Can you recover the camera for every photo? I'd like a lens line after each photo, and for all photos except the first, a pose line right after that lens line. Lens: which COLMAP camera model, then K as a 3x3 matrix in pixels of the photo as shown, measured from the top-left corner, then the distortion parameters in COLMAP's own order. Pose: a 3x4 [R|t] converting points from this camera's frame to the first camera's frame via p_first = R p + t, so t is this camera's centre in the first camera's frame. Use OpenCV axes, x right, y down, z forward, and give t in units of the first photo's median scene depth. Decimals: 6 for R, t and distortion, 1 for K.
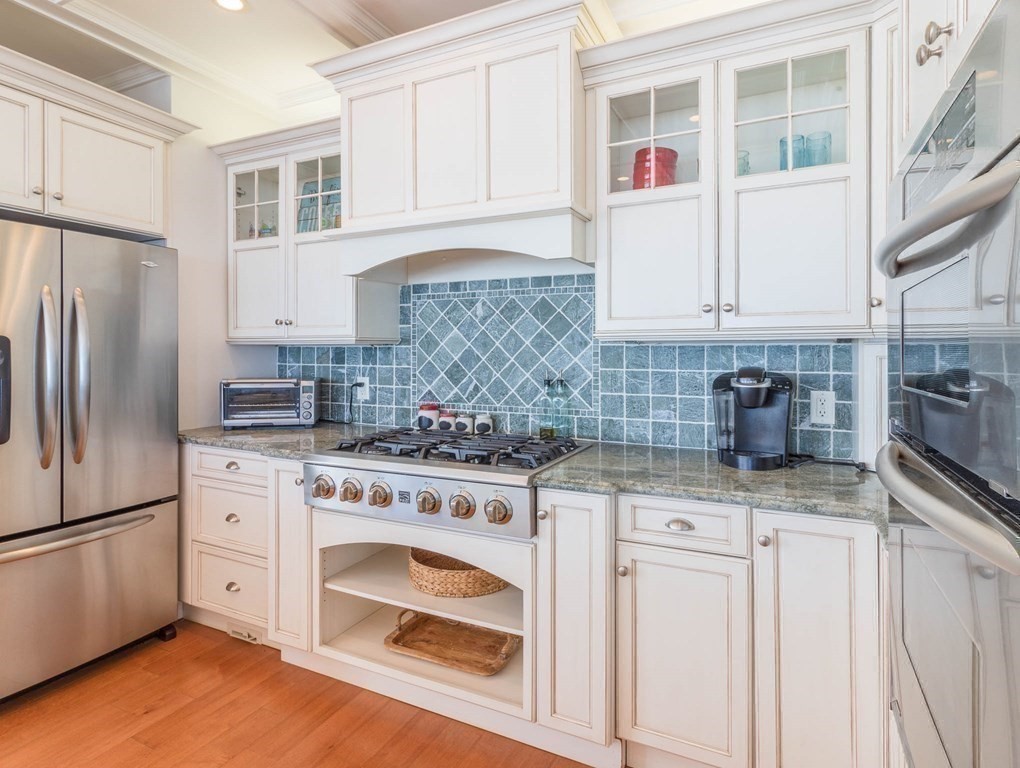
lens RADIAL K [[469.9, 0, 543.3], [0, 469.9, 357.2], [0, 0, 1]] dist [0.000310, -0.001568]
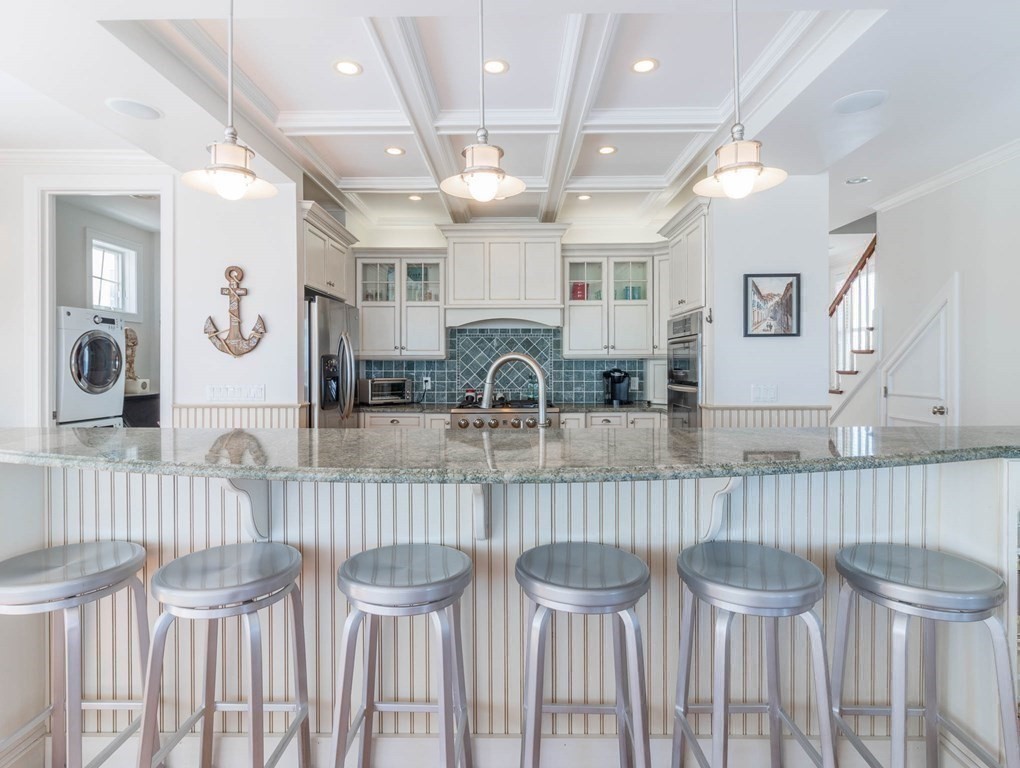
lens RADIAL K [[469.9, 0, 507.7], [0, 469.9, 377.6], [0, 0, 1]] dist [0.000310, -0.001568]
pose [[0.897618, -0.015314, 0.440509, -1.041899], [0.007875, 0.999794, 0.018711, 0.013853], [-0.440705, -0.013326, 0.897553, -0.920901]]
